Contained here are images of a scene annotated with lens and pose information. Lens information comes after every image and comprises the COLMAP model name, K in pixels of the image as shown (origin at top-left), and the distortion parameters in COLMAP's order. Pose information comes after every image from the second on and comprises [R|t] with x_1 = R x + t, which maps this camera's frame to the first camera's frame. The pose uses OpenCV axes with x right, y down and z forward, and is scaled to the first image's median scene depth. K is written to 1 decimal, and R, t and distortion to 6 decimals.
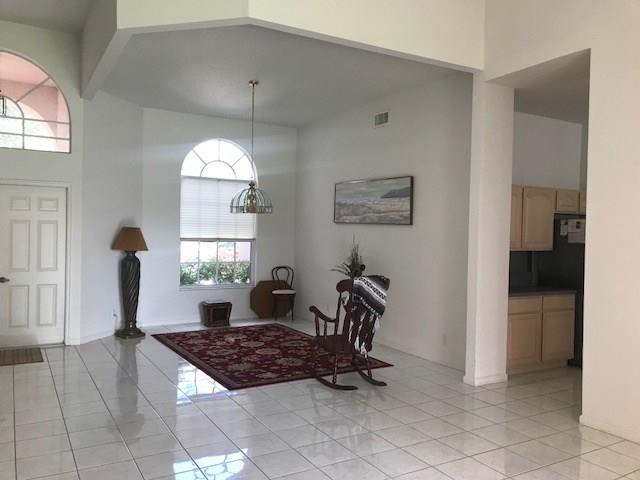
lens RADIAL K [[525.6, 0, 320.0], [0, 525.6, 240.0], [0, 0, 1]] dist [0.062734, -0.124698]
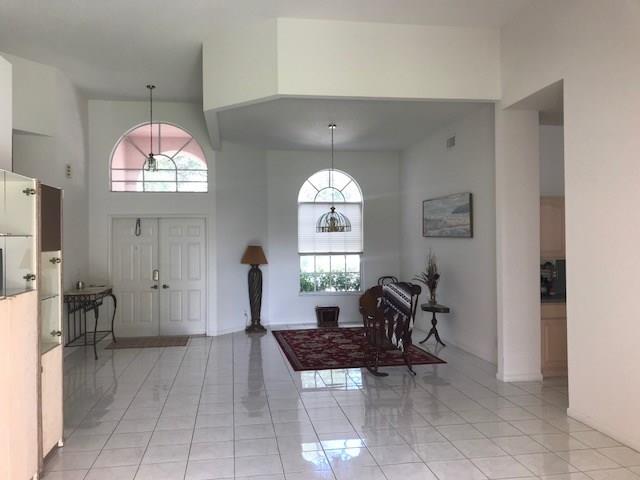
lens RADIAL K [[525.6, 0, 320.0], [0, 525.6, 240.0], [0, 0, 1]] dist [0.062734, -0.124698]
pose [[0.933687, -0.029784, -0.356849, 0.246631], [0.022001, 0.999424, -0.025851, -0.001601], [0.357413, 0.016286, 0.933804, -0.133373]]
